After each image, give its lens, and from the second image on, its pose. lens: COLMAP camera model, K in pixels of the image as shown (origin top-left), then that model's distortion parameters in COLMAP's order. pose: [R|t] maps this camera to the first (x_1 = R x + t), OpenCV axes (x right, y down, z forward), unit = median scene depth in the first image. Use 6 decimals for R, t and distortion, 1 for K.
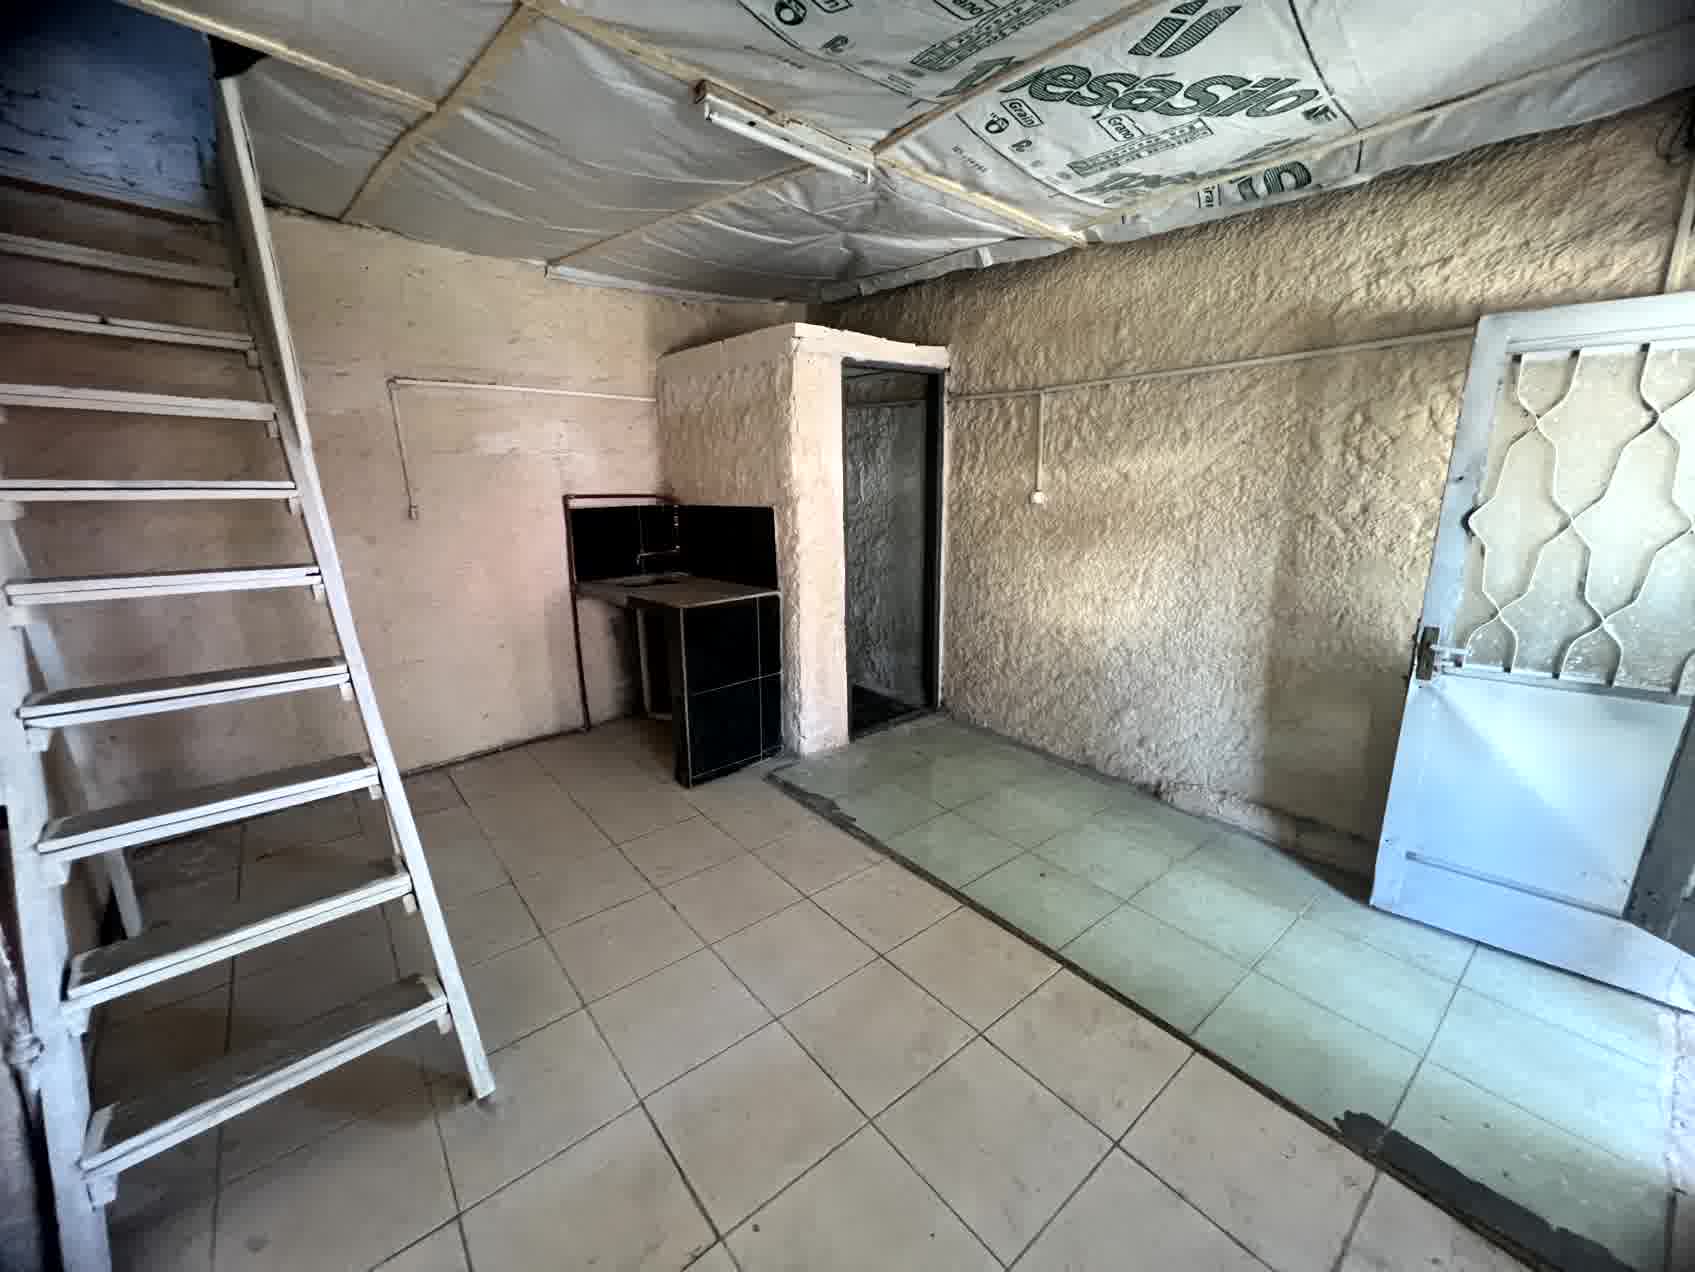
lens RADIAL K [[677.6, 0, 844.3], [0, 677.6, 633.2], [0, 0, 1]] dist [0.002100, 0.000273]
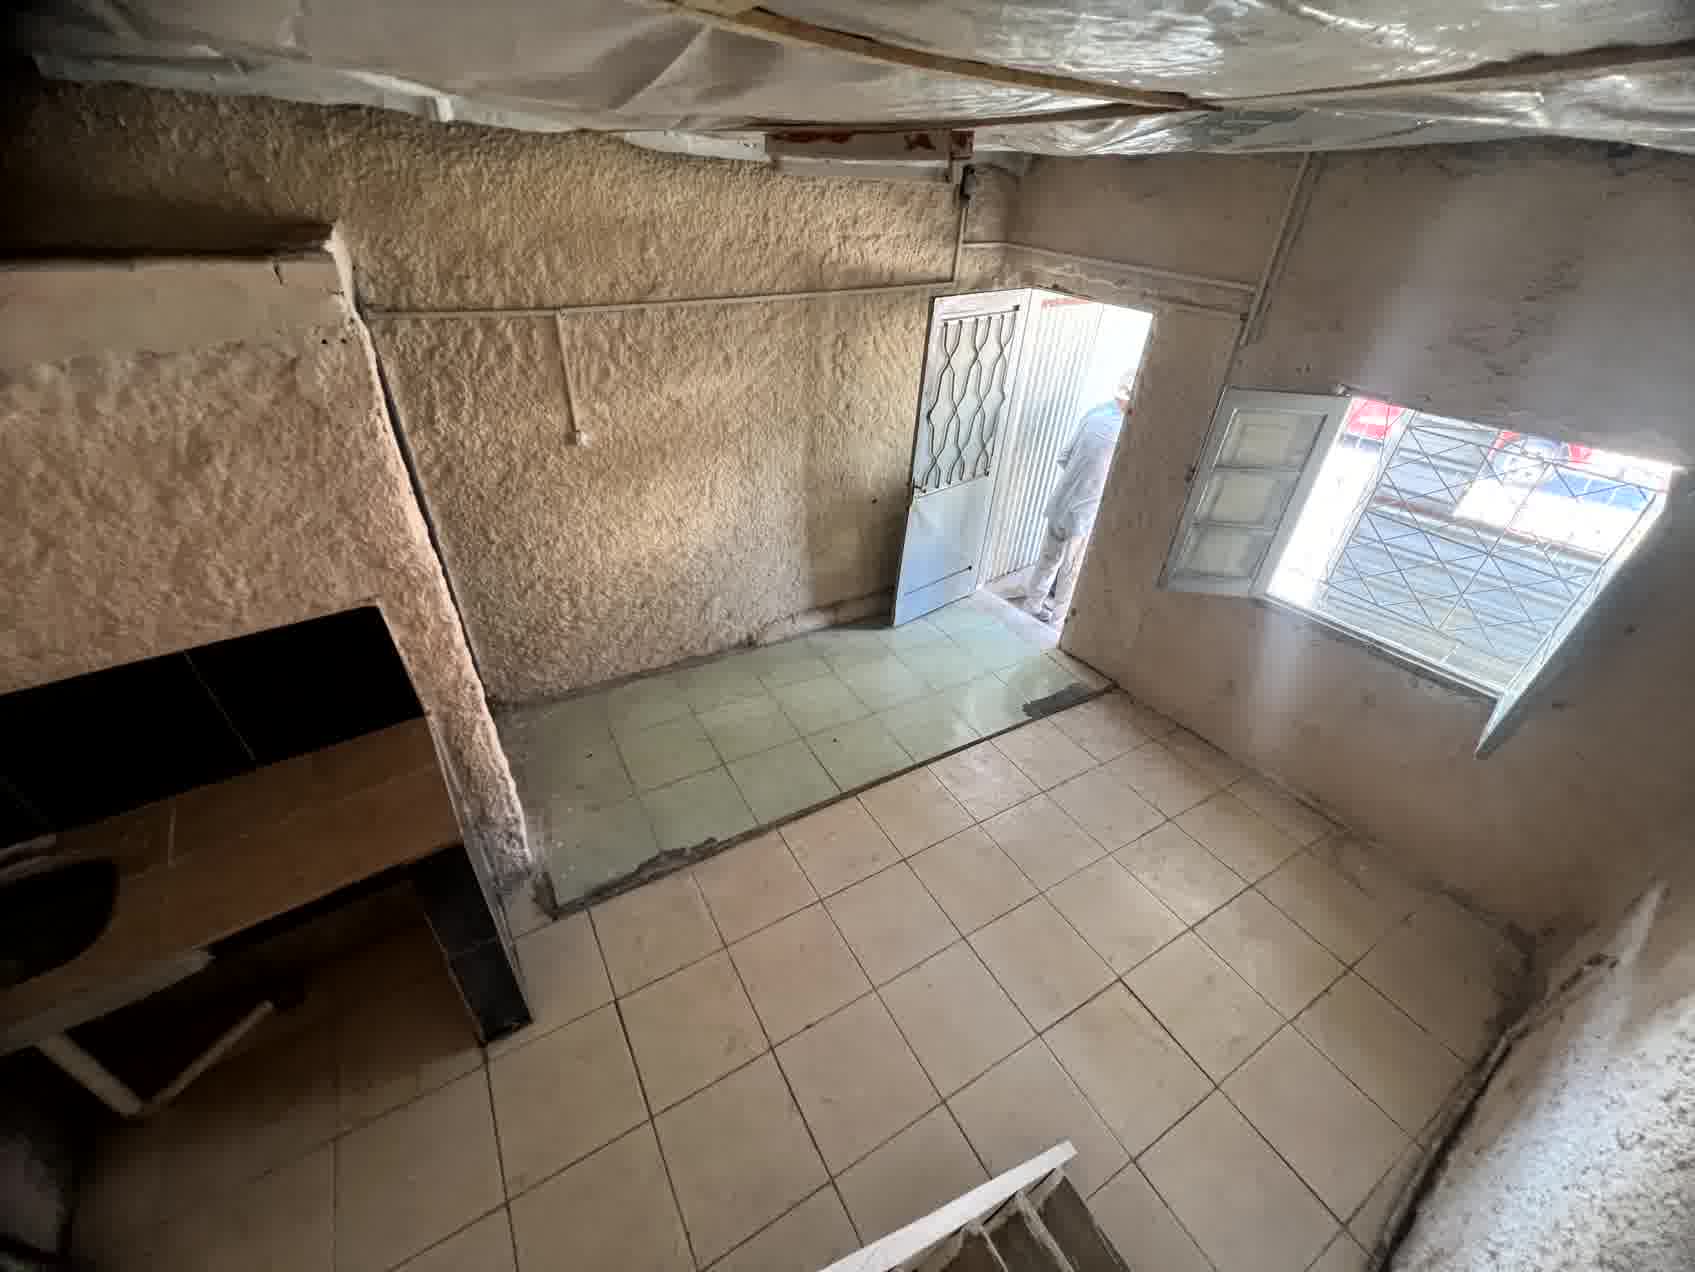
lens RADIAL K [[677.6, 0, 844.3], [0, 677.6, 633.2], [0, 0, 1]] dist [0.002100, 0.000273]
pose [[0.159635, -0.545167, 0.822988, -0.525129], [0.189267, 0.835116, 0.516488, -0.386718], [-0.968863, 0.073316, 0.236496, 0.499040]]
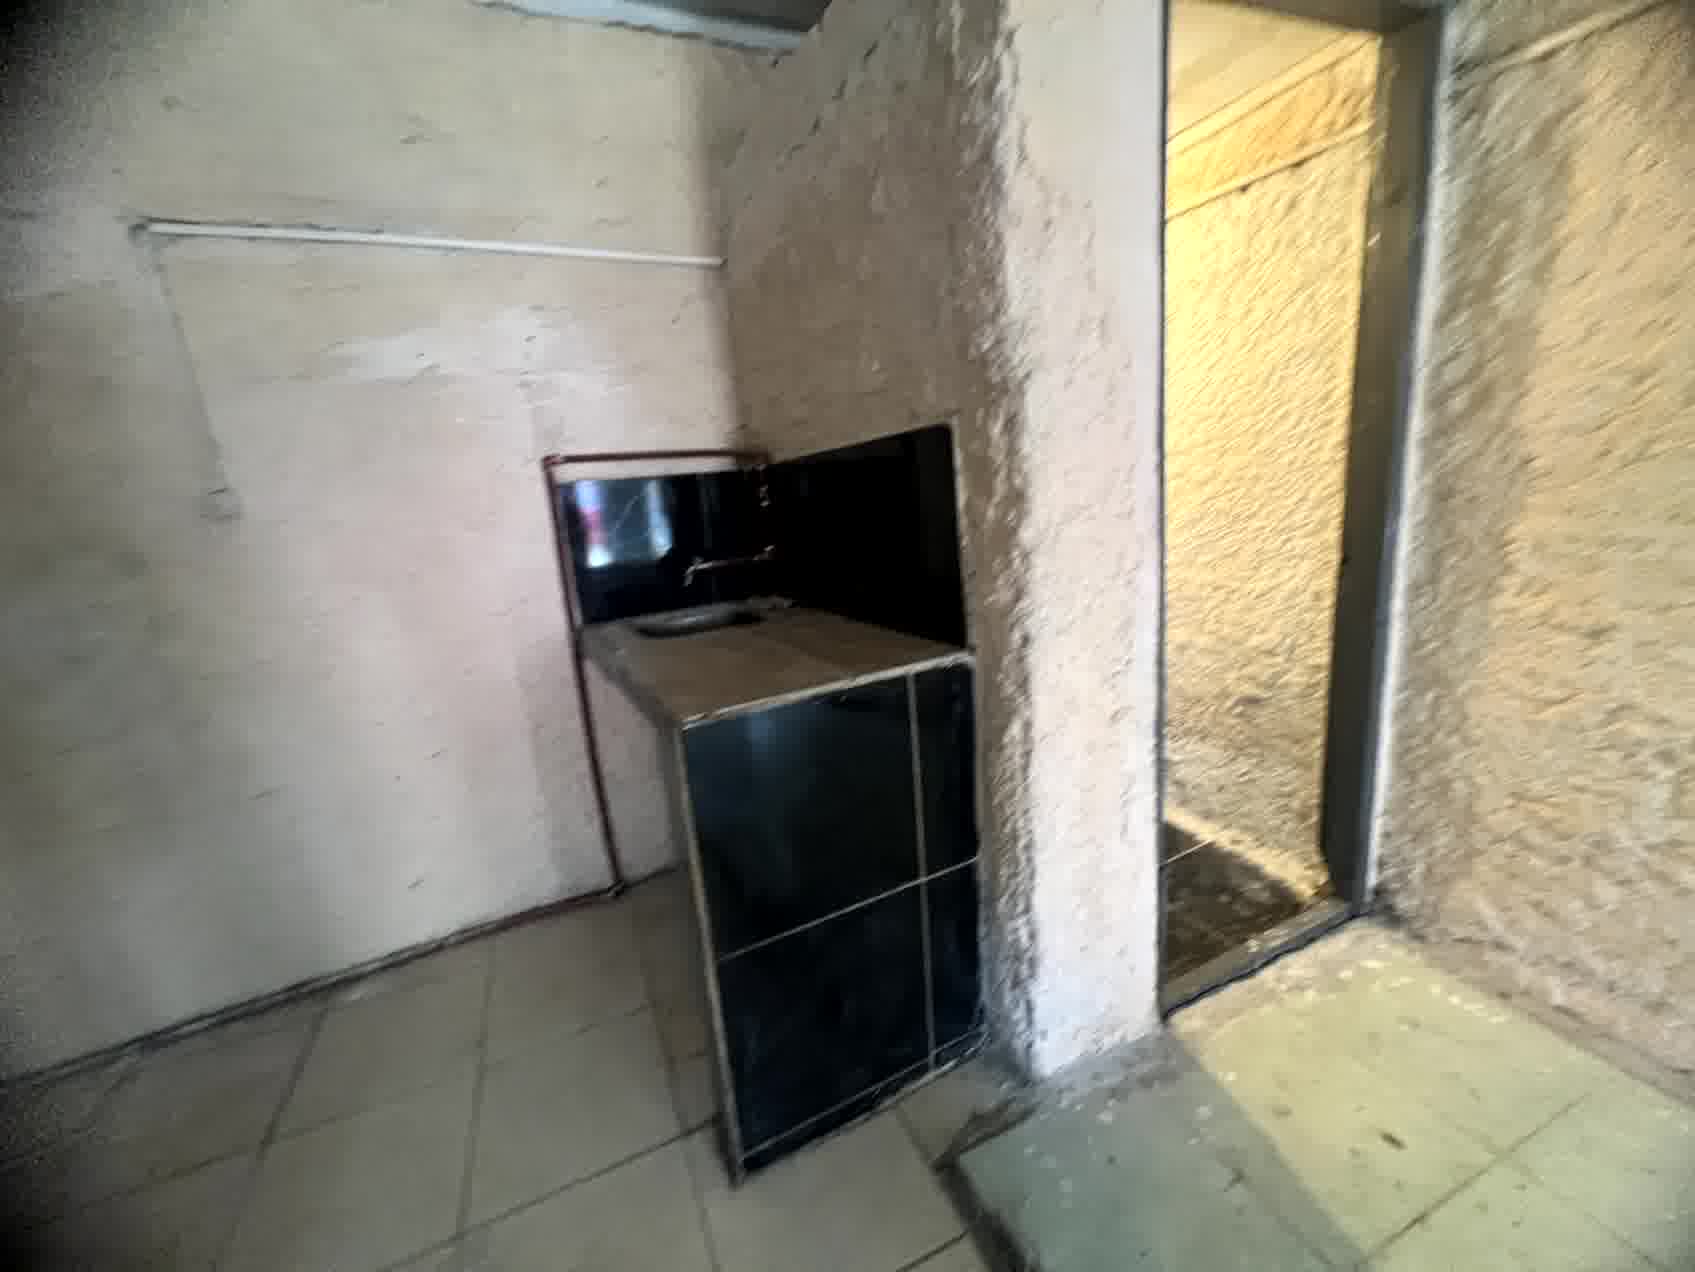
lens RADIAL K [[677.6, 0, 844.3], [0, 677.6, 633.2], [0, 0, 1]] dist [0.002100, 0.000273]
pose [[0.957628, -0.013057, -0.287712, -0.057985], [0.012949, 0.999914, -0.002281, -0.075382], [0.287717, -0.001541, 0.957714, 0.650117]]
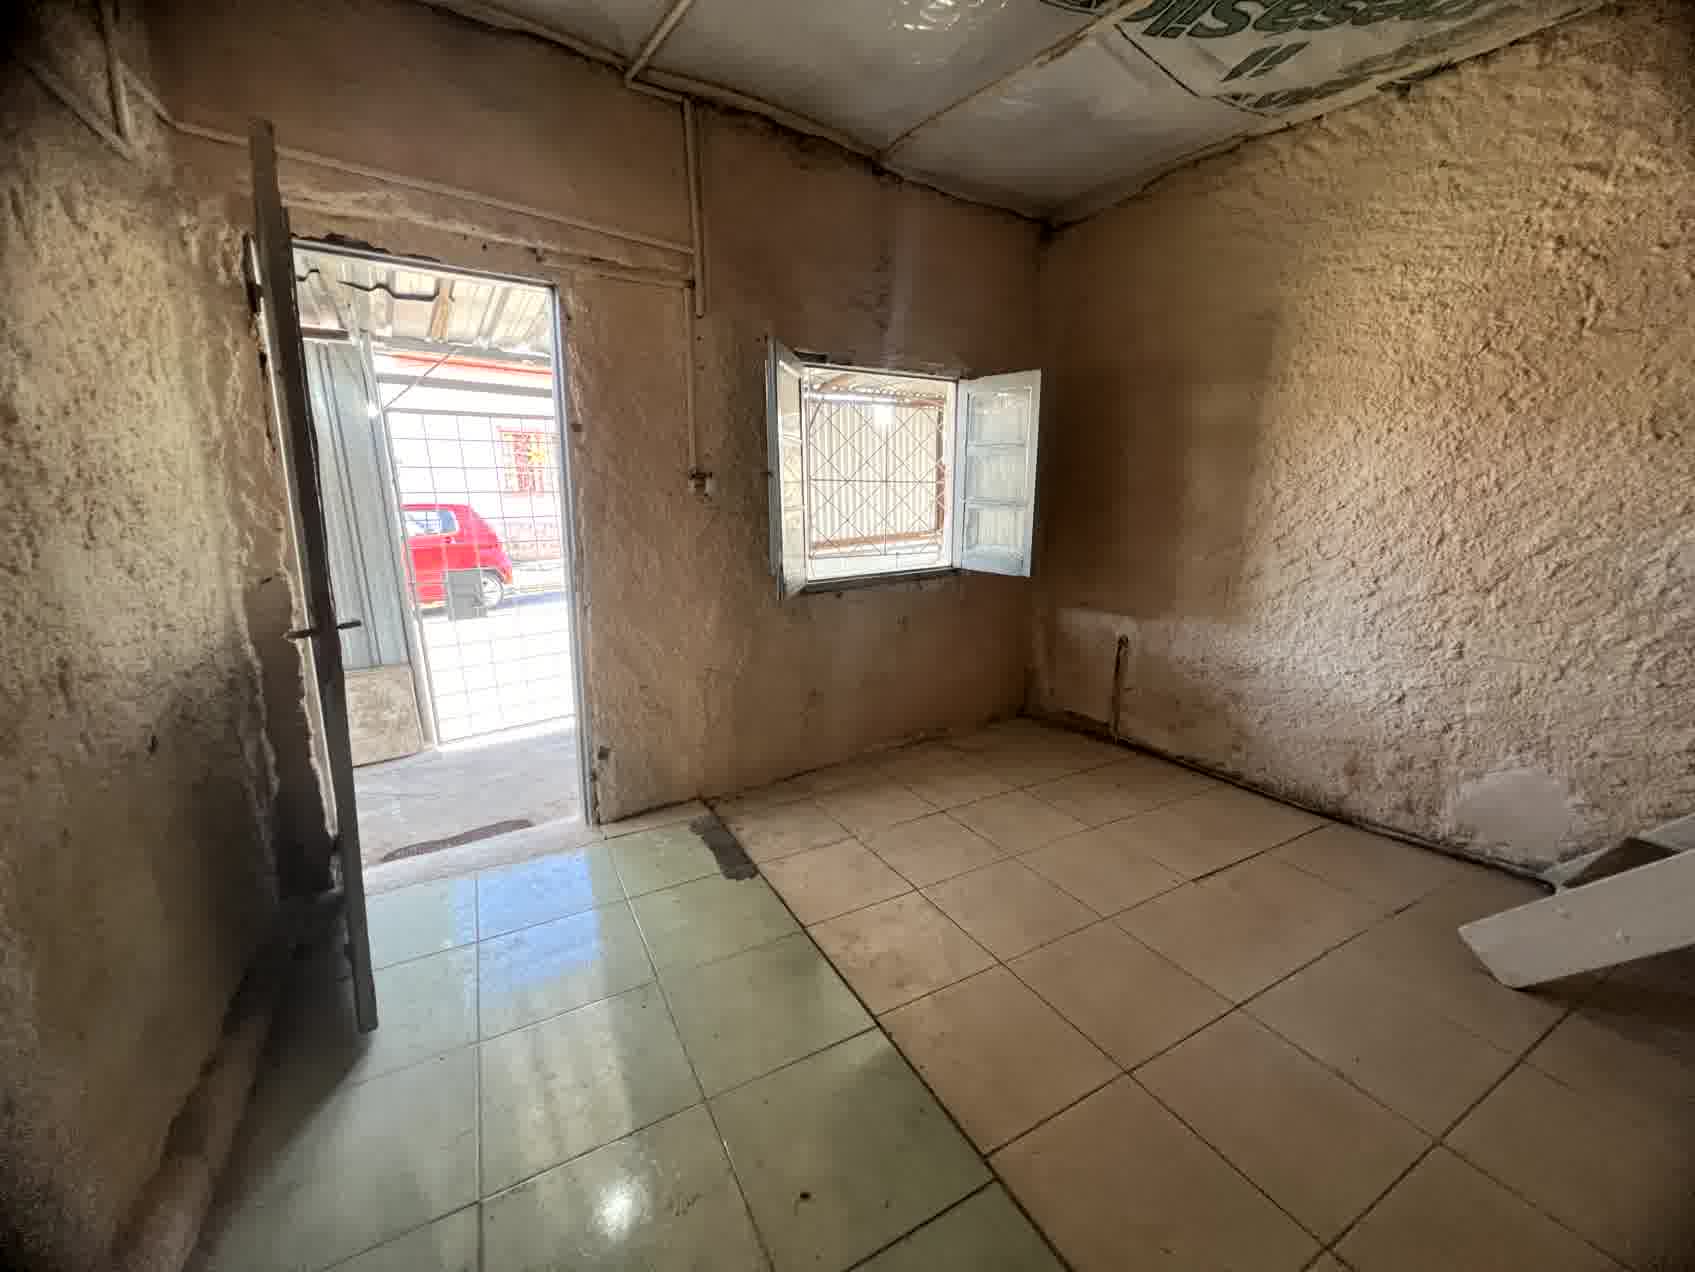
lens RADIAL K [[677.6, 0, 844.3], [0, 677.6, 633.2], [0, 0, 1]] dist [0.002100, 0.000273]
pose [[-0.980627, -0.012937, 0.195455, 0.132753], [0.071913, 0.904365, 0.420656, -0.145749], [-0.182204, 0.426563, -0.885915, 0.949473]]
